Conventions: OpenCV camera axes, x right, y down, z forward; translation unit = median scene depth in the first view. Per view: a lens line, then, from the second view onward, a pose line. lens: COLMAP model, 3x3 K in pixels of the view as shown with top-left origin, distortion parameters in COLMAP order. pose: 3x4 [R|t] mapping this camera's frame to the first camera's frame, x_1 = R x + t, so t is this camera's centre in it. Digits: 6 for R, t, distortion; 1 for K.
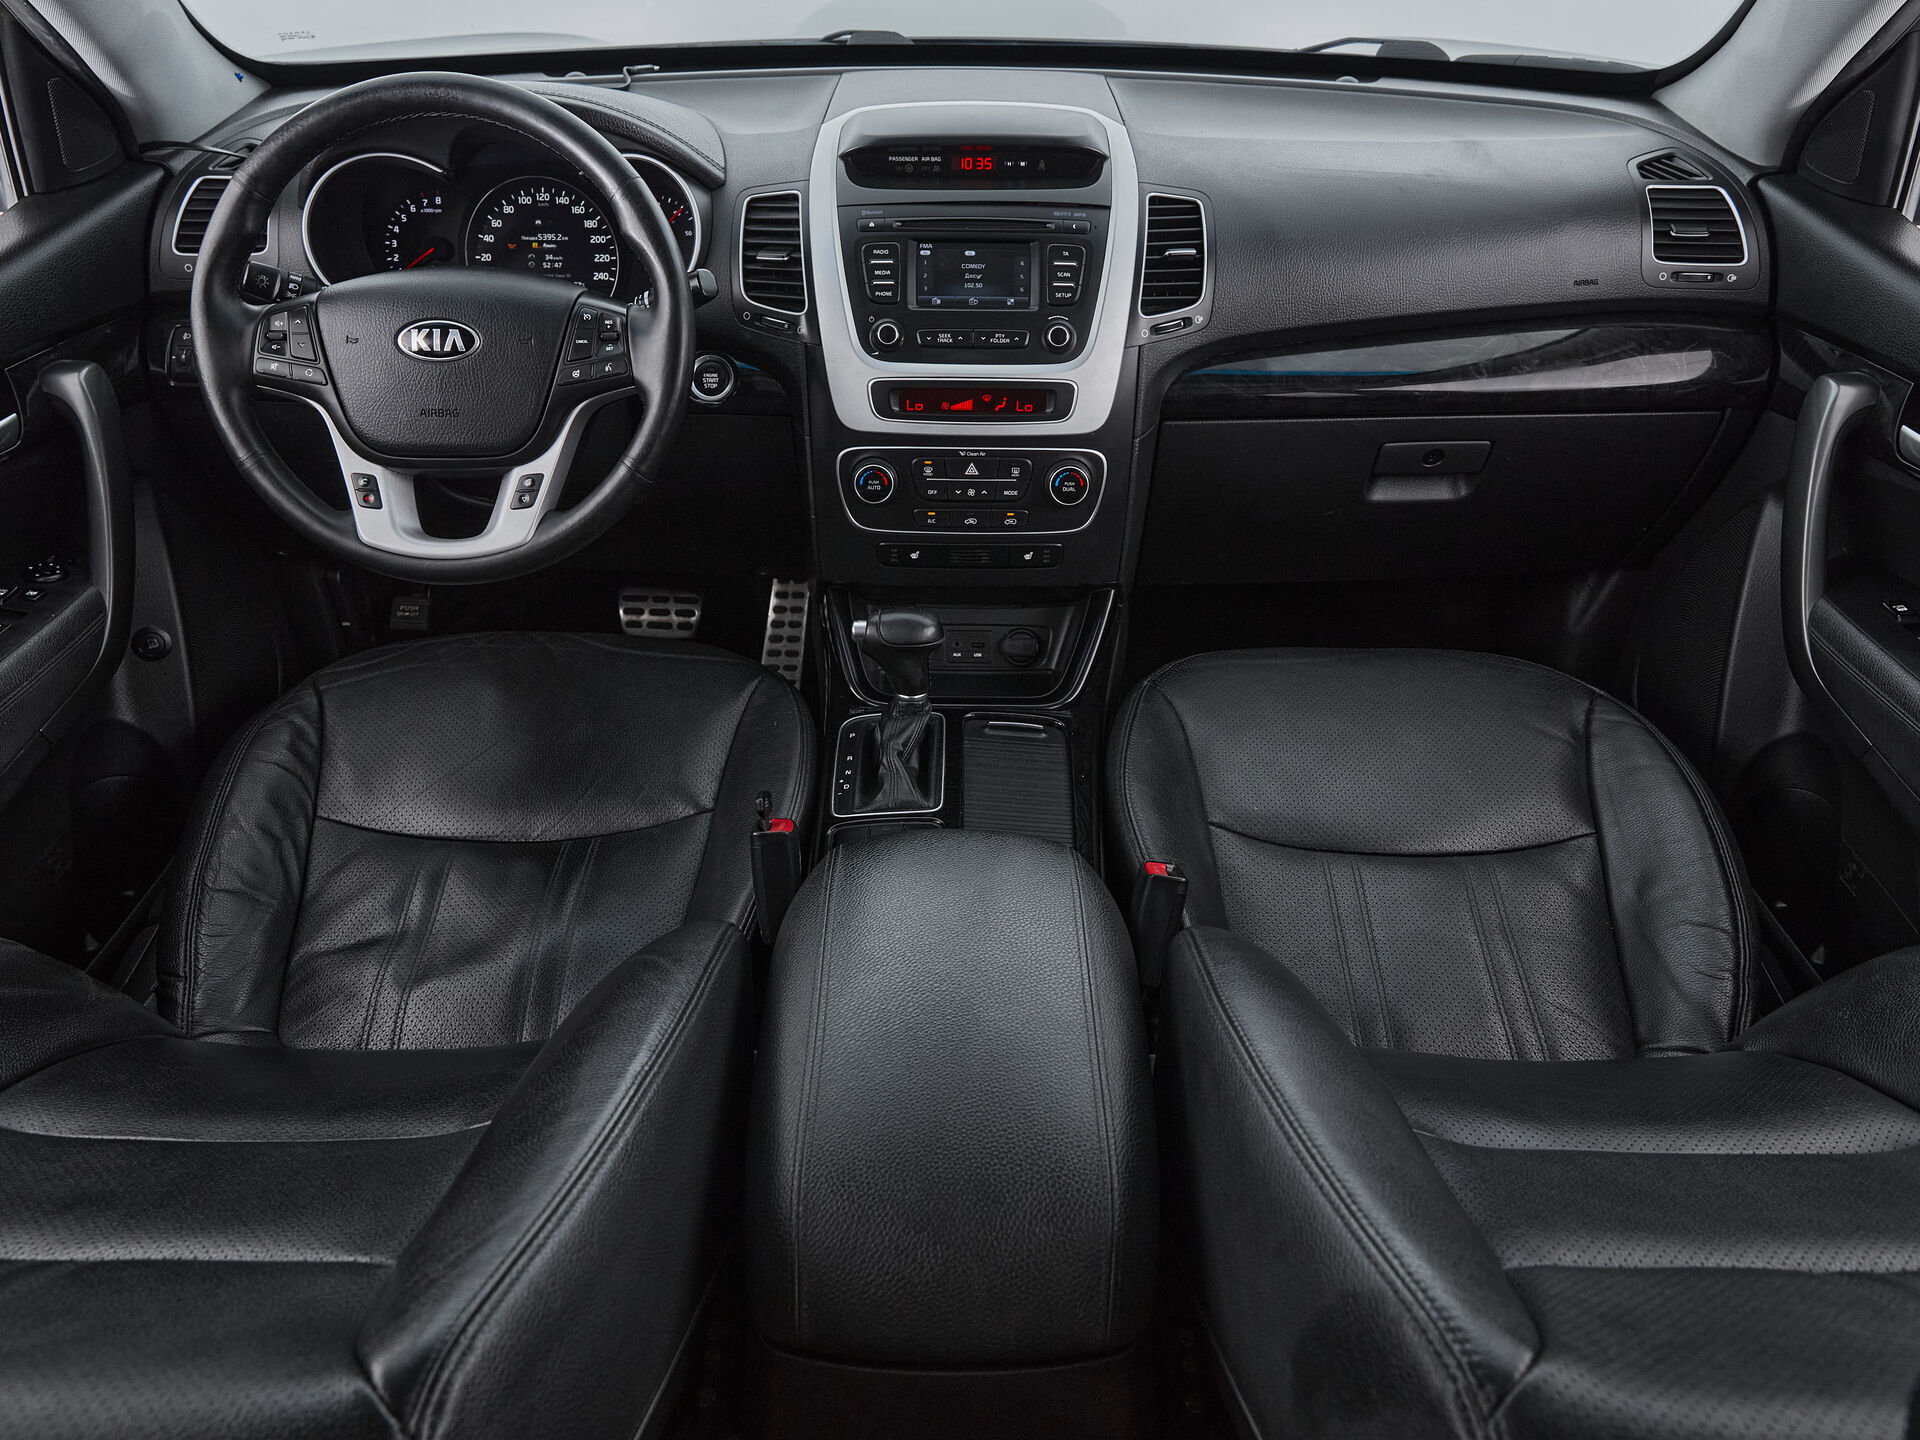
lens RADIAL K [[1367.7, 0, 957.9], [0, 1367.7, 706.4], [0, 0, 1]] dist [-0.017358, 0.001512]
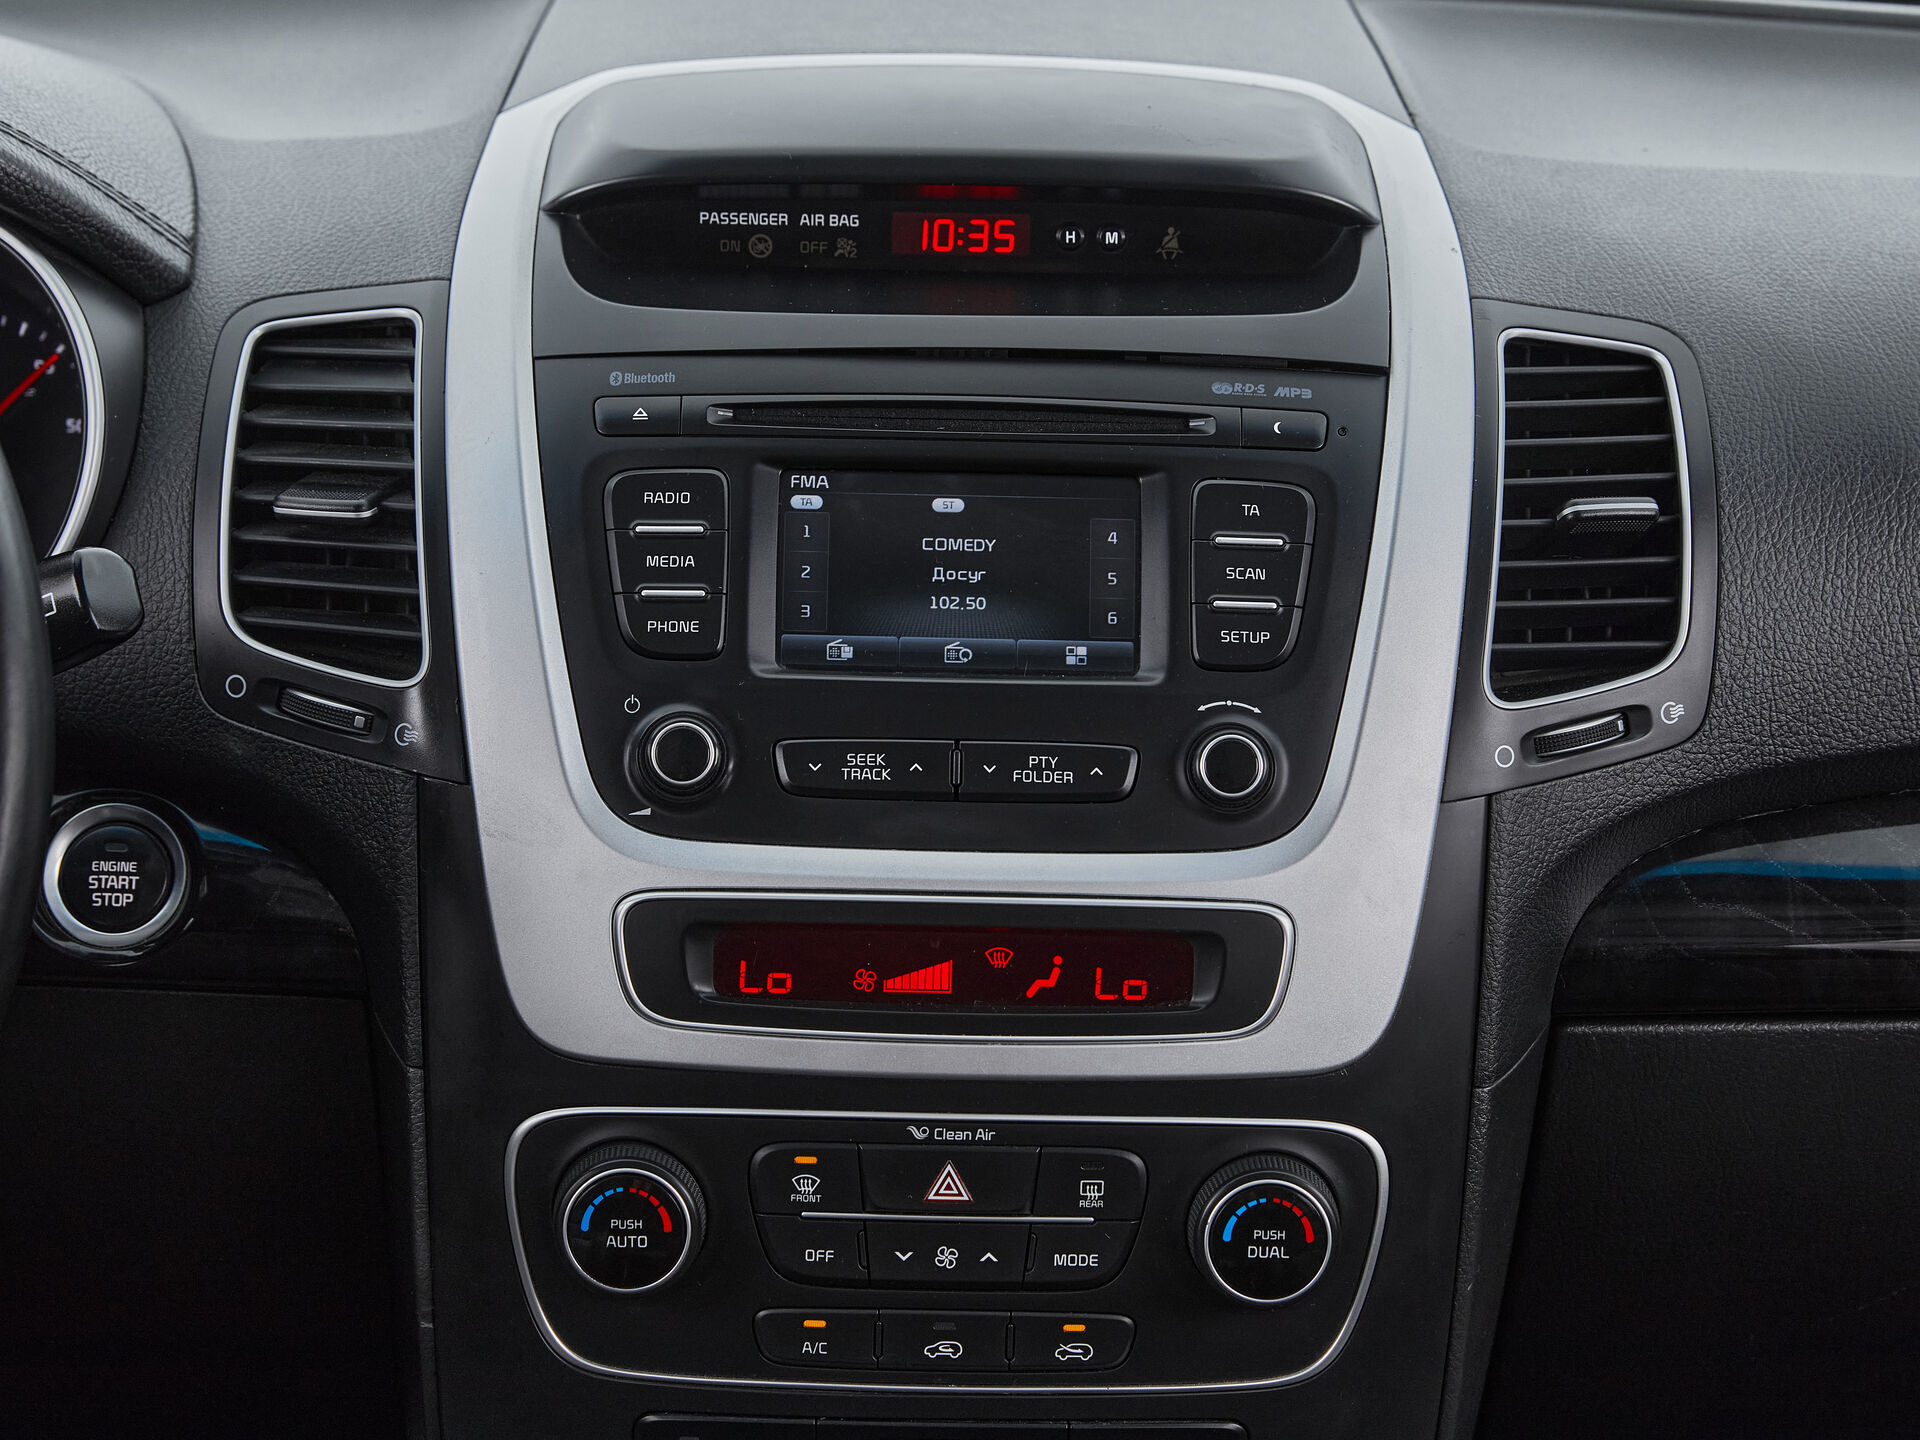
lens RADIAL K [[3737.5, 0, 919.9], [0, 3737.5, 809.8], [0, 0, 1]] dist [-0.056407, 0.059046]
pose [[0.999904, 0.010561, 0.008966, -0.004647], [-0.008382, 0.976496, -0.215372, -0.074929], [-0.011029, 0.215276, 0.976491, 0.166587]]
